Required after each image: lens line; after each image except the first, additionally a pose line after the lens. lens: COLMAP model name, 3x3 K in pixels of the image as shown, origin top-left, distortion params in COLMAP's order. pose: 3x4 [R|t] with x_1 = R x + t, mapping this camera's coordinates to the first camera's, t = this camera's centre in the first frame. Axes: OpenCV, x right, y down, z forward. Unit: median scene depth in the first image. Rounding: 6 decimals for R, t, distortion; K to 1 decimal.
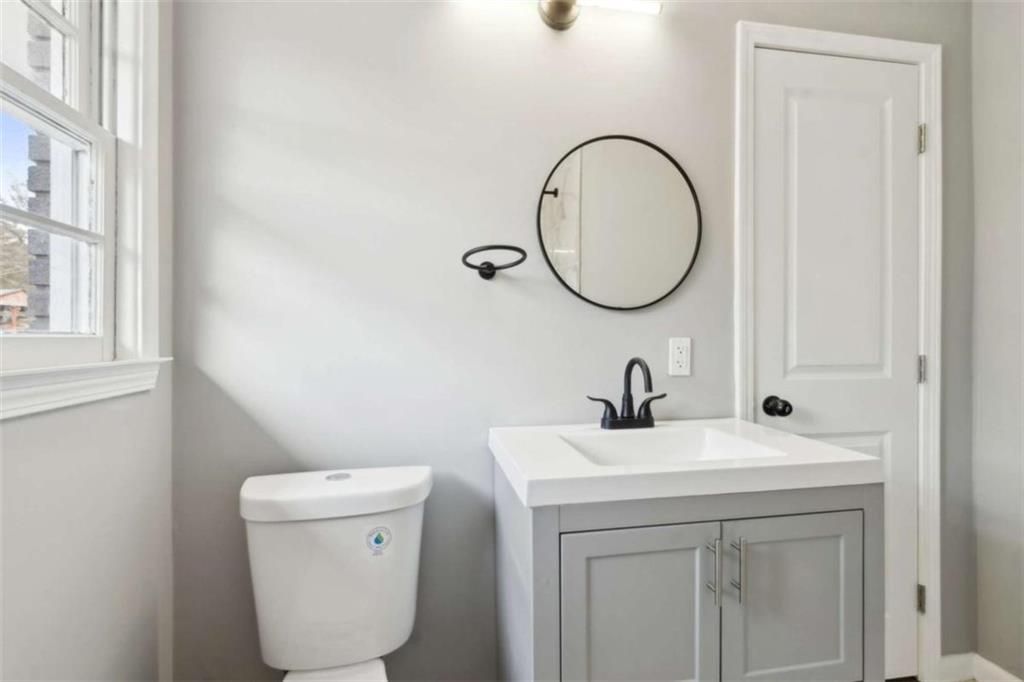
lens RADIAL K [[472.2, 0, 506.5], [0, 472.2, 340.9], [0, 0, 1]] dist [0.002620, 0.000487]
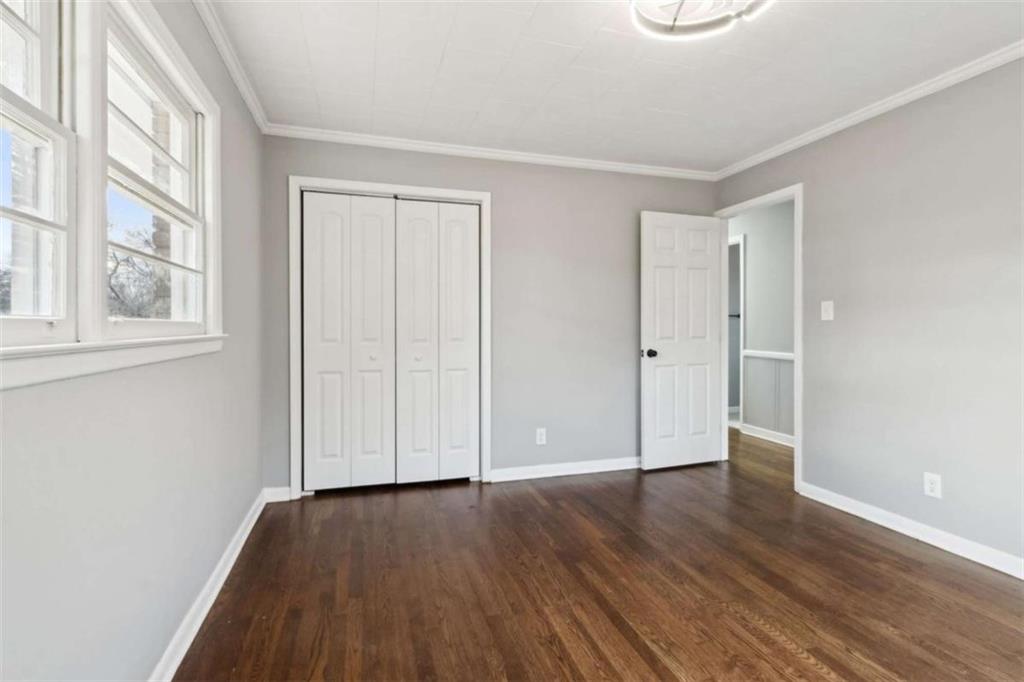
lens RADIAL K [[472.2, 0, 506.5], [0, 472.2, 340.9], [0, 0, 1]] dist [0.002620, 0.000487]
pose [[0.994550, -0.009319, 0.103845, 0.050289], [0.004526, 0.998918, 0.046292, -0.005242], [-0.104164, -0.045570, 0.993516, -0.285491]]
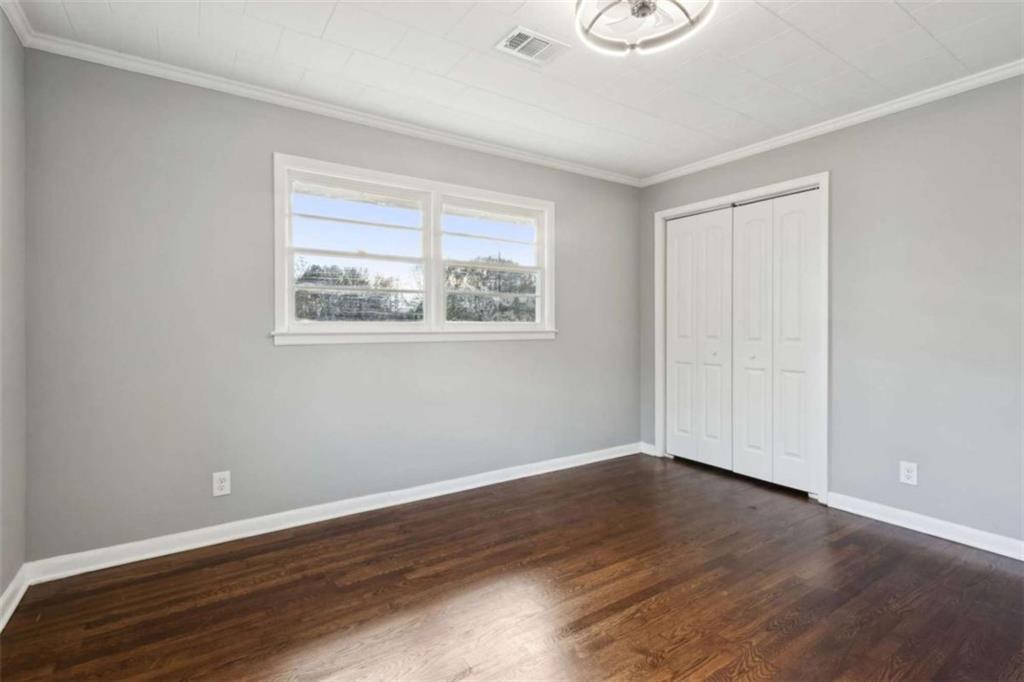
lens RADIAL K [[472.2, 0, 506.5], [0, 472.2, 340.9], [0, 0, 1]] dist [0.002620, 0.000487]
pose [[0.400535, 0.023758, -0.915973, 0.641465], [0.015839, 0.999335, 0.032846, 0.000977], [0.916145, -0.027664, 0.399892, -0.181199]]
